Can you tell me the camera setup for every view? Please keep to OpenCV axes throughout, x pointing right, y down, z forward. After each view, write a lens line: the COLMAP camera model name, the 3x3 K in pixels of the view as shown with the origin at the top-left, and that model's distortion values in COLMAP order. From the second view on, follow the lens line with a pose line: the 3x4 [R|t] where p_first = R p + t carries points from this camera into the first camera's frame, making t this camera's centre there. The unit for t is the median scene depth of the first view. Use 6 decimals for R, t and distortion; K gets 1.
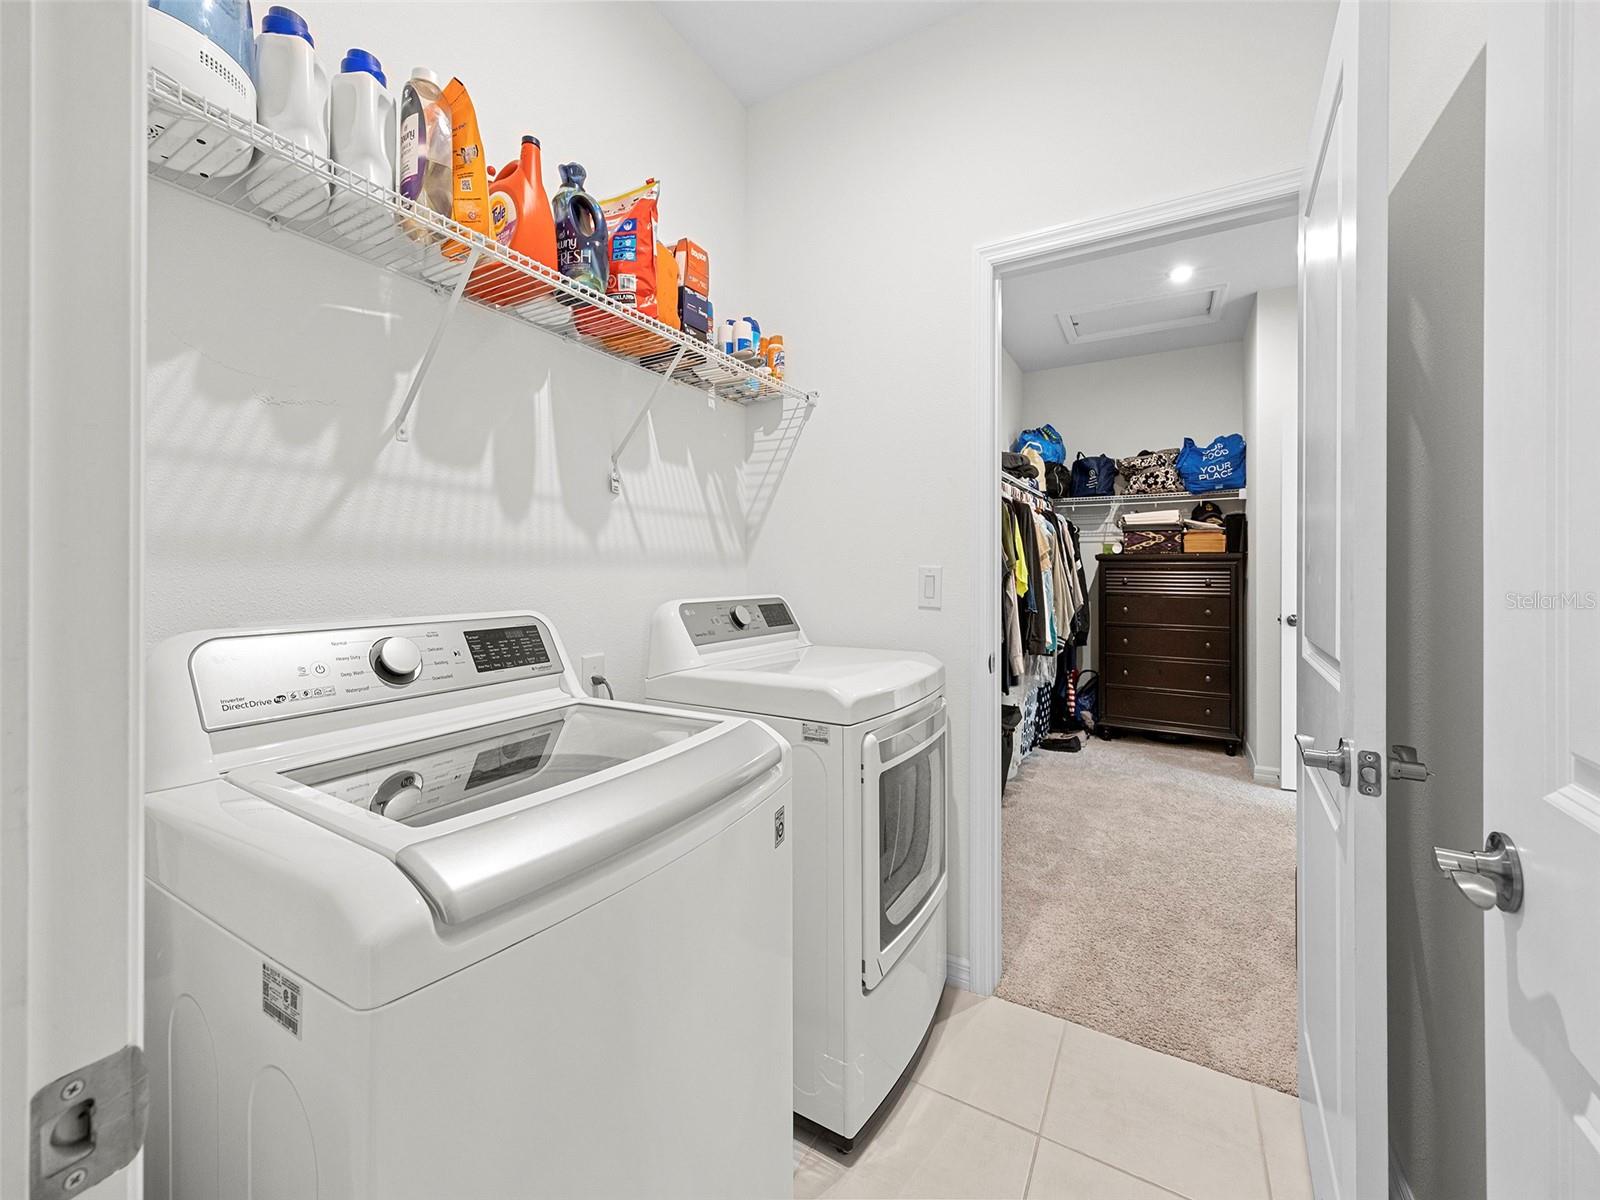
lens RADIAL K [[644.3, 0, 790.9], [0, 644.3, 568.0], [0, 0, 1]] dist [-0.002682, -0.000105]
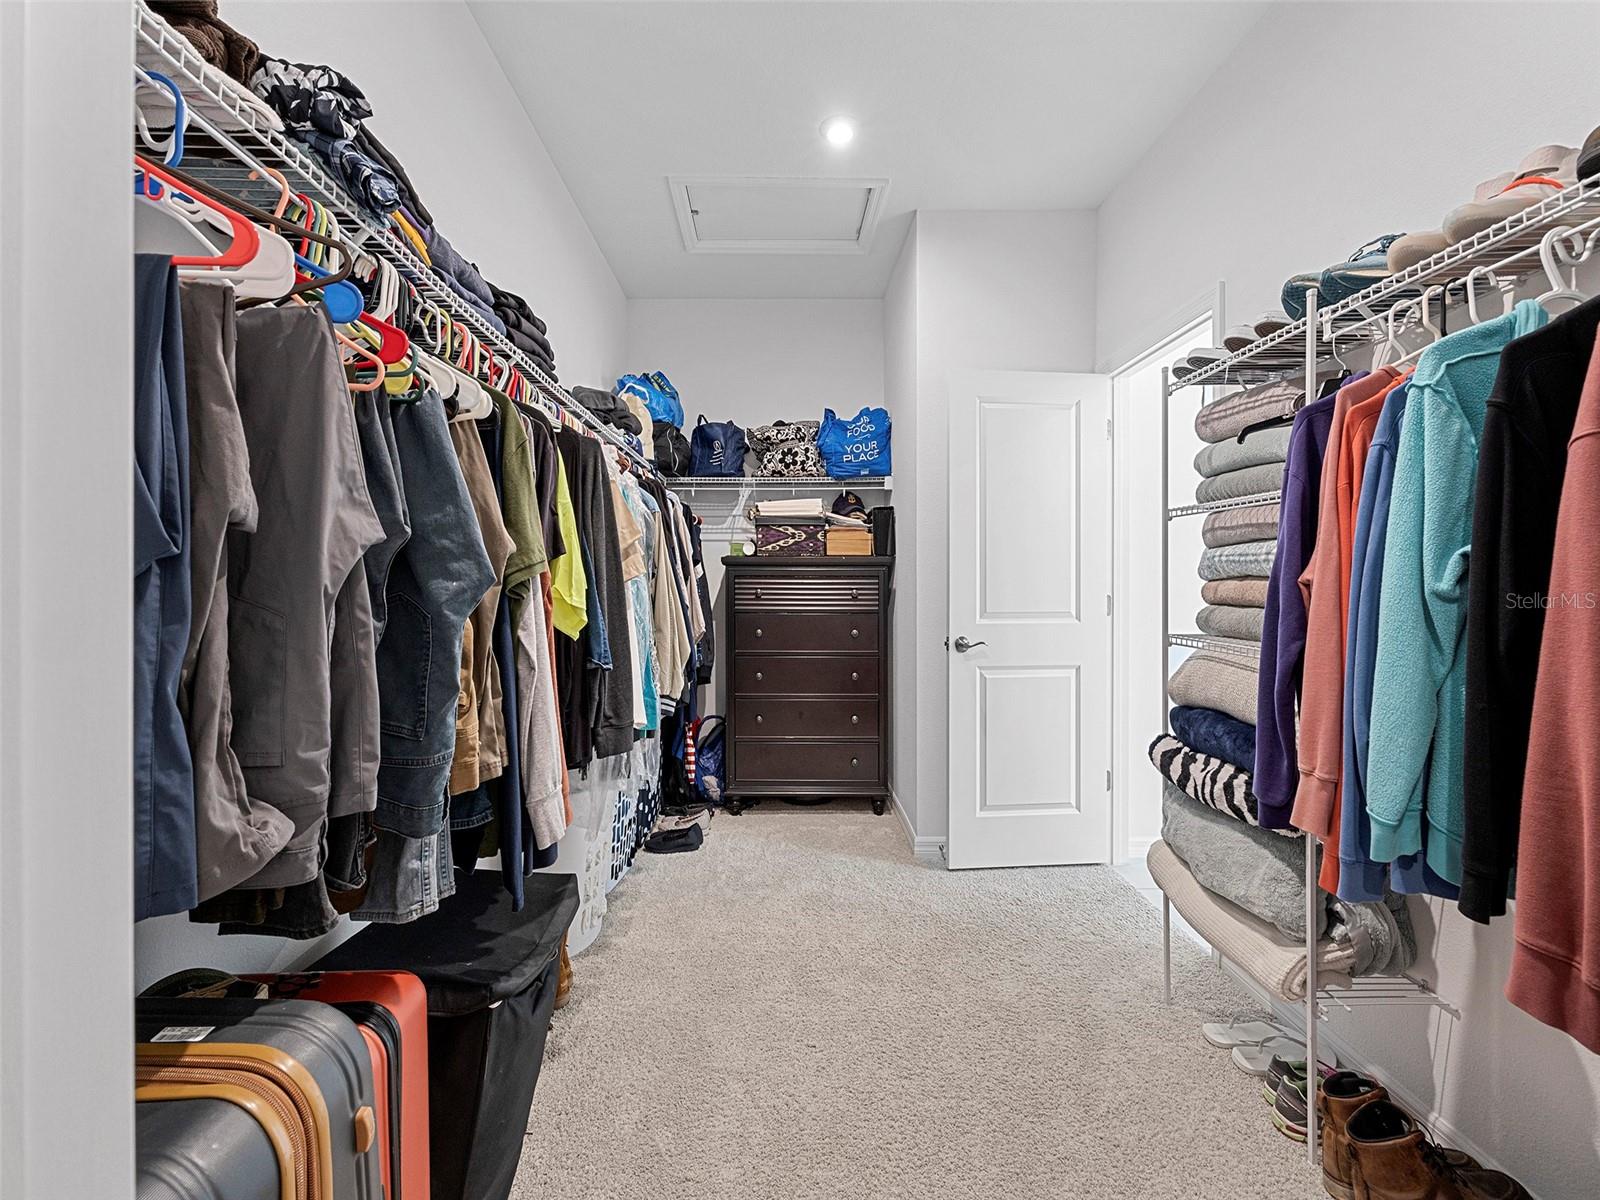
lens RADIAL K [[644.3, 0, 790.9], [0, 644.3, 568.0], [0, 0, 1]] dist [-0.002682, -0.000105]
pose [[0.850500, 0.004947, 0.525952, 0.168929], [0.002600, 0.999904, -0.013609, 0.001441], [-0.525969, 0.012942, 0.850405, 0.365365]]
